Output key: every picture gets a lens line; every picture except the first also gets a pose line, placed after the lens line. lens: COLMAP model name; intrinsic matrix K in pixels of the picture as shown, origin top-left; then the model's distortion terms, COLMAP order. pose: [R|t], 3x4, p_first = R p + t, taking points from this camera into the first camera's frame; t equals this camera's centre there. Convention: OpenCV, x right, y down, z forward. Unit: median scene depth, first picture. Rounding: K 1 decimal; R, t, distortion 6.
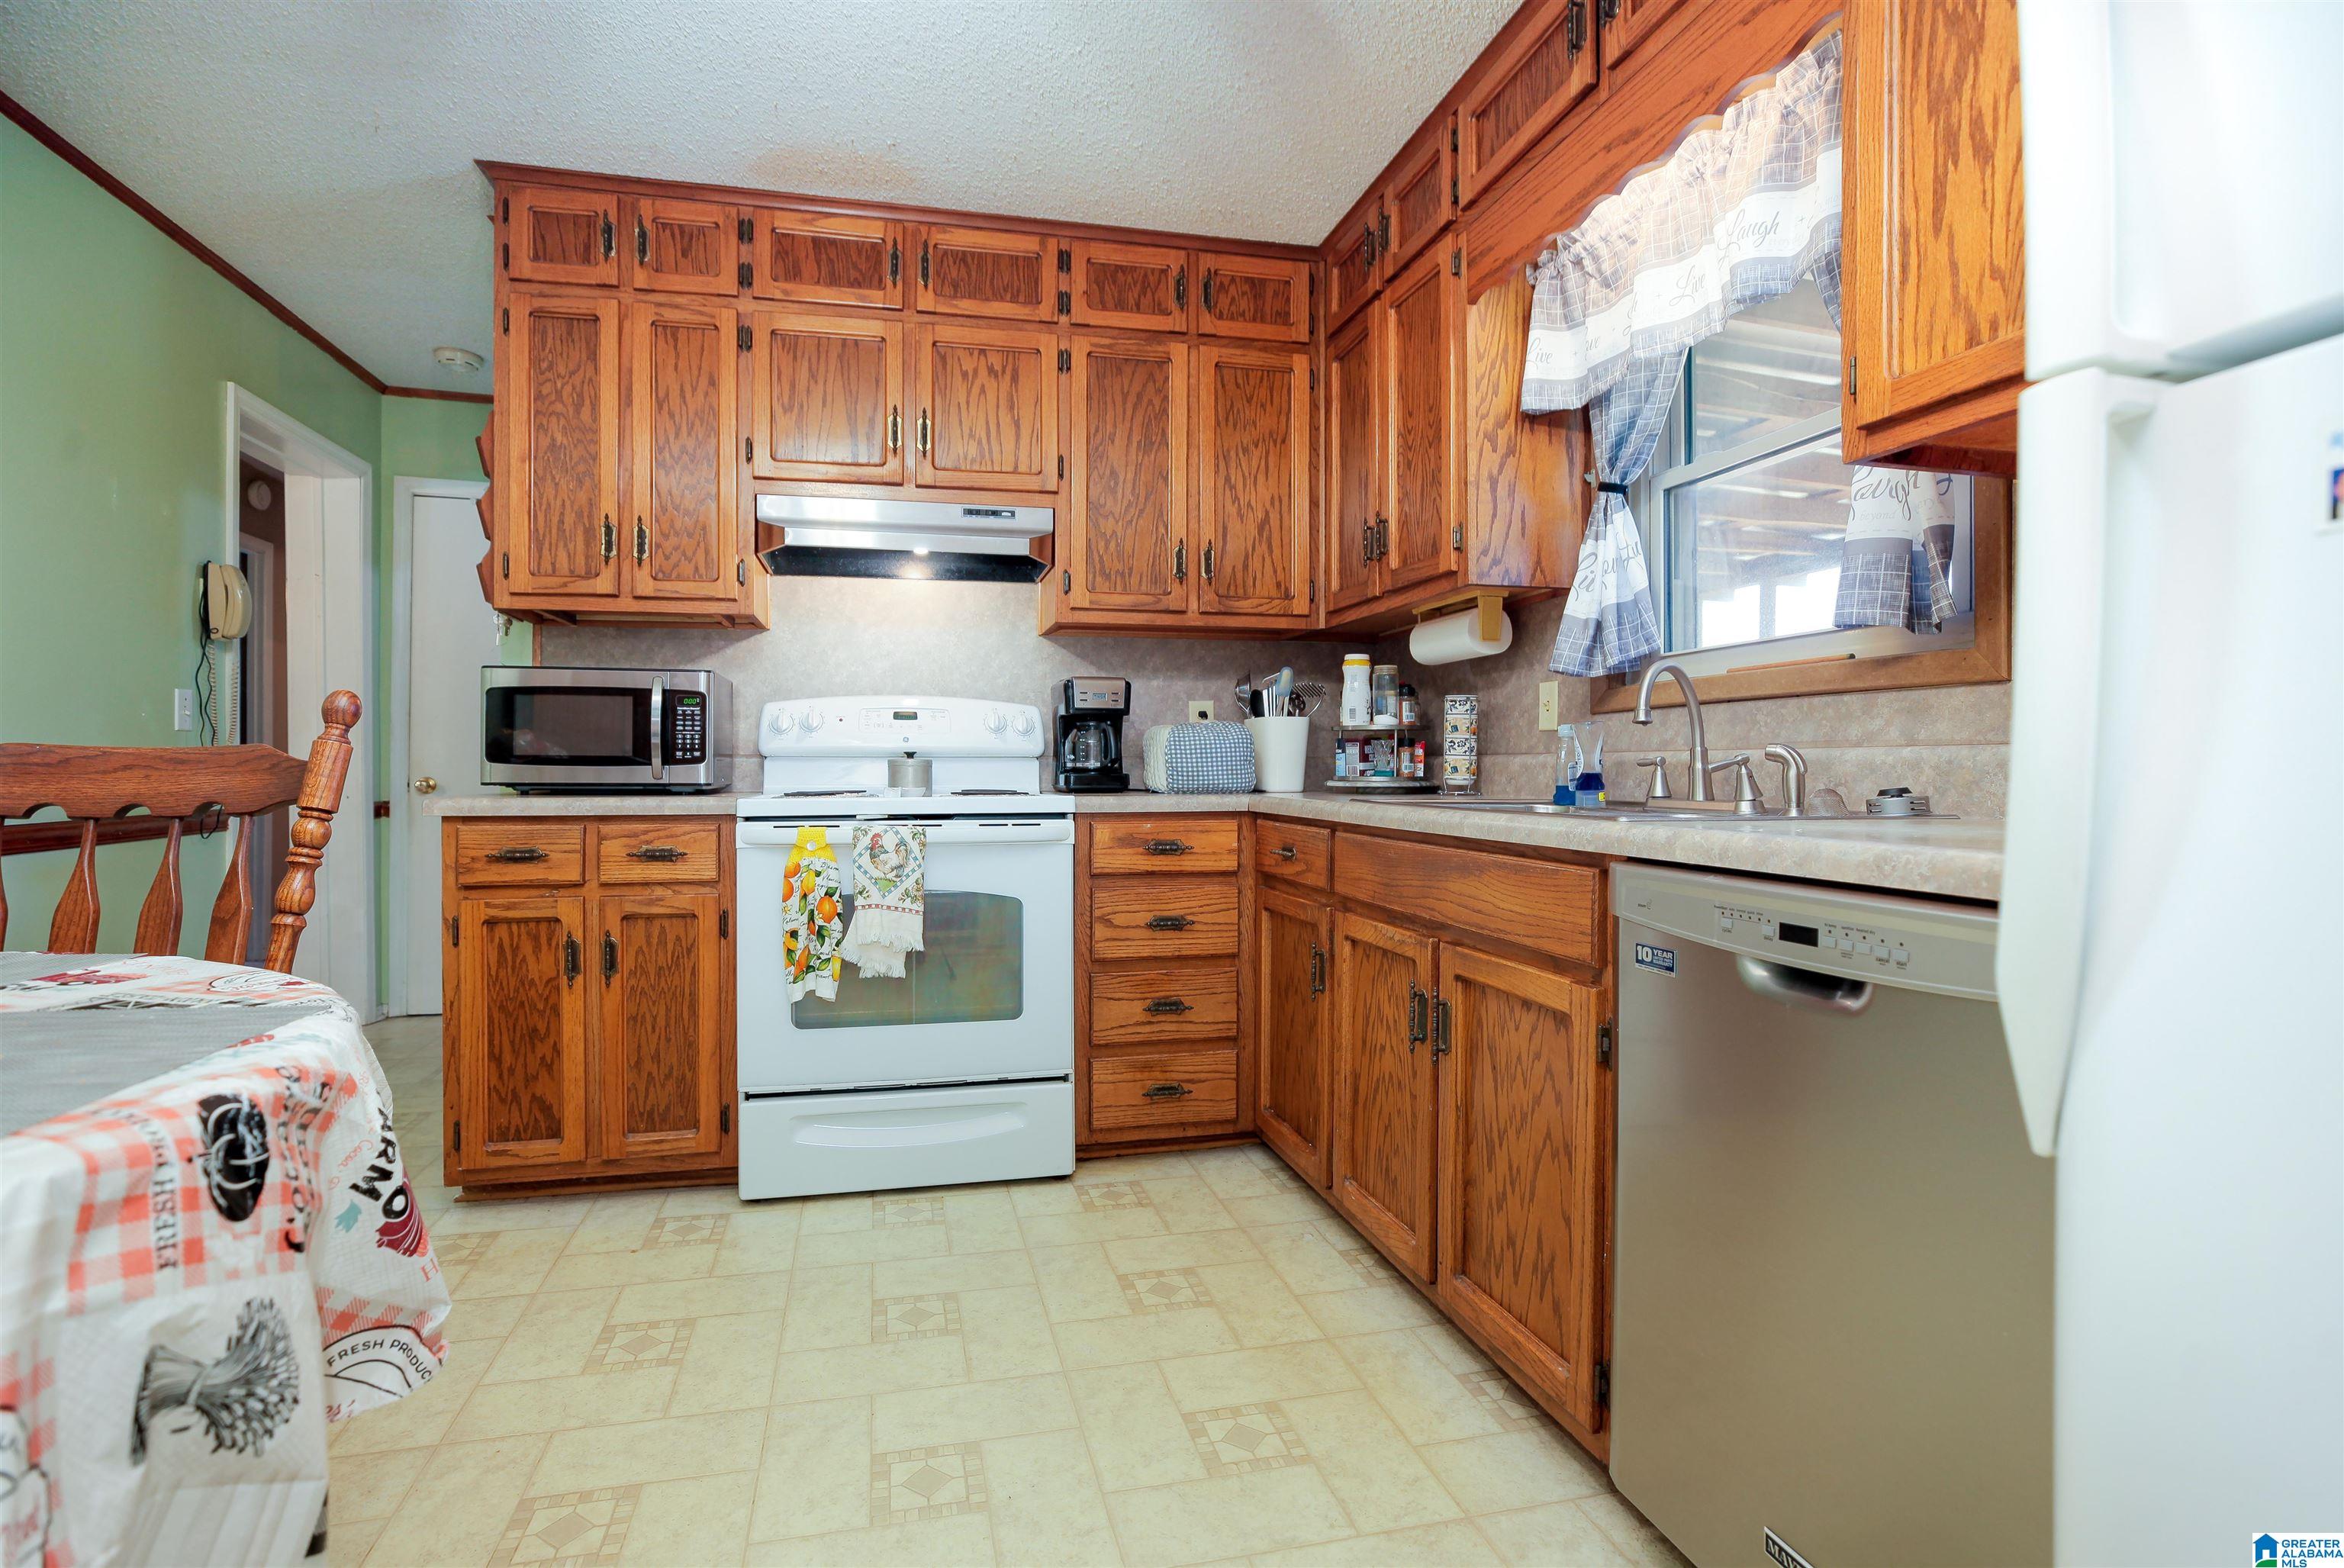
lens RADIAL K [[1180.0, 0, 1177.3], [0, 1180.0, 788.3], [0, 0, 1]] dist [-0.013207, 0.010223]
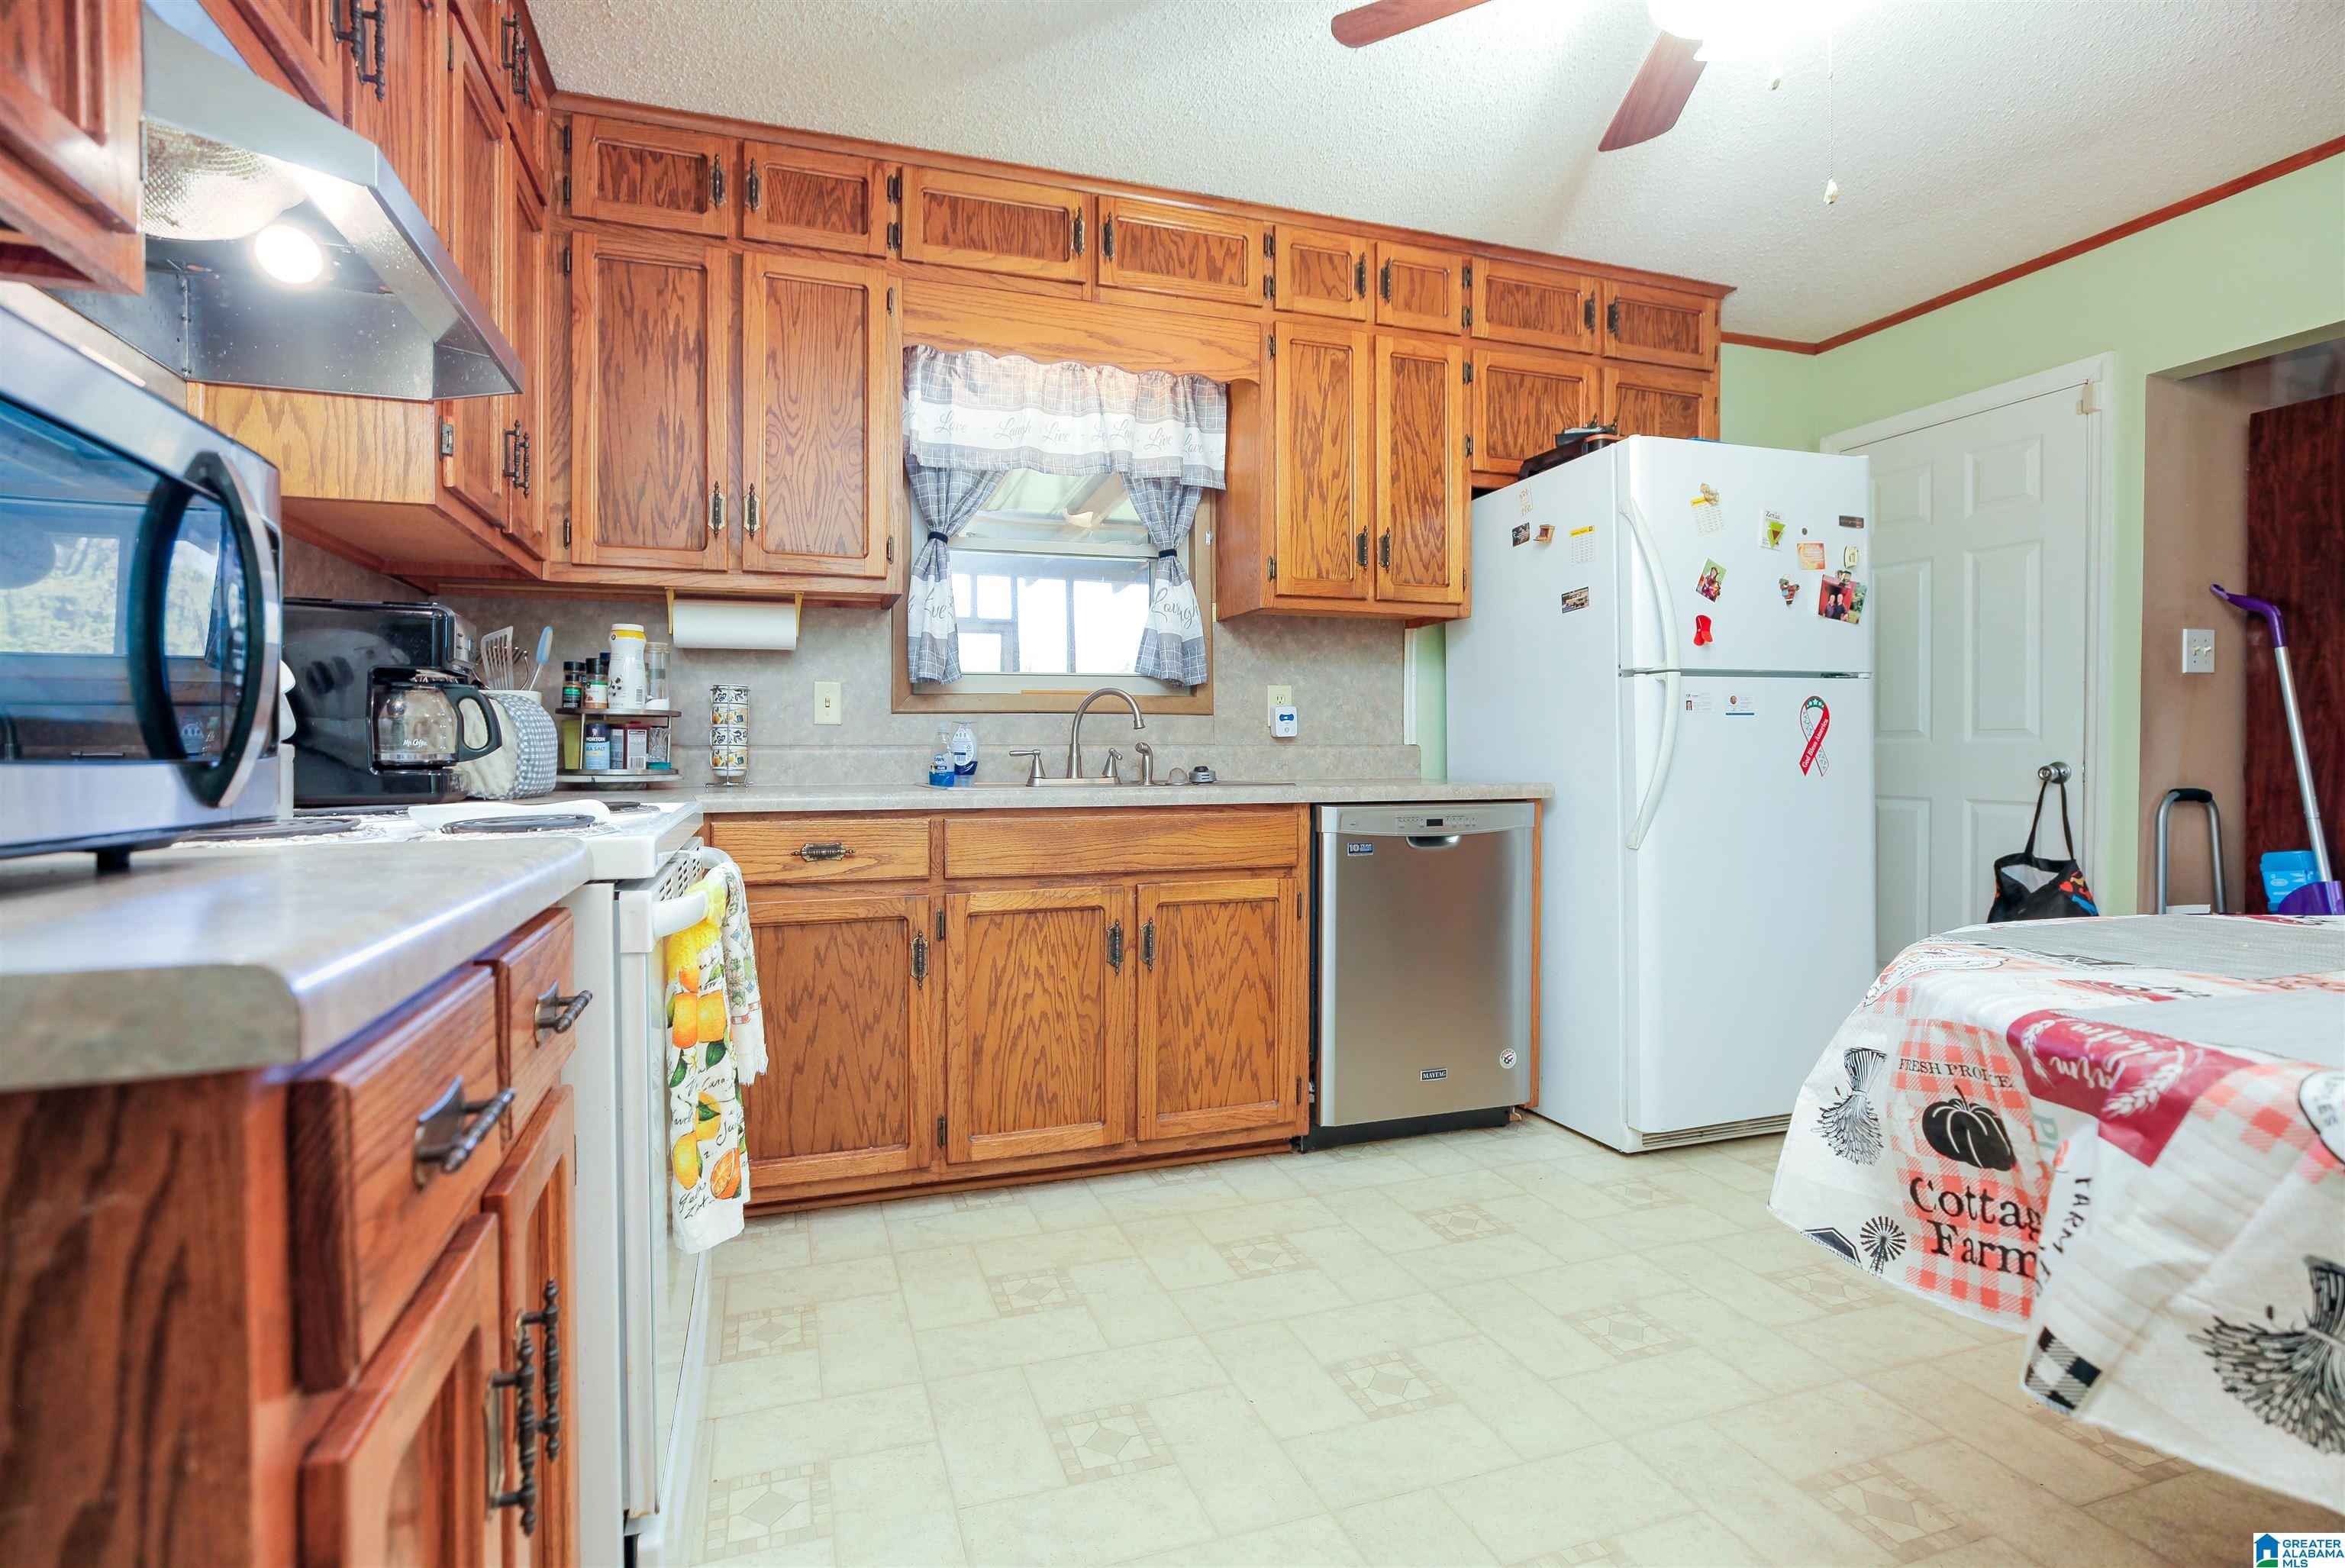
lens RADIAL K [[1066.6, 0, 1164.2], [0, 1066.6, 774.9], [0, 0, 1]] dist [0.000445, -0.000464]
pose [[-0.112886, -0.016167, 0.993476, -0.811203], [0.020308, 0.999621, 0.018575, -0.015077], [-0.993400, 0.022273, -0.112515, 0.889715]]
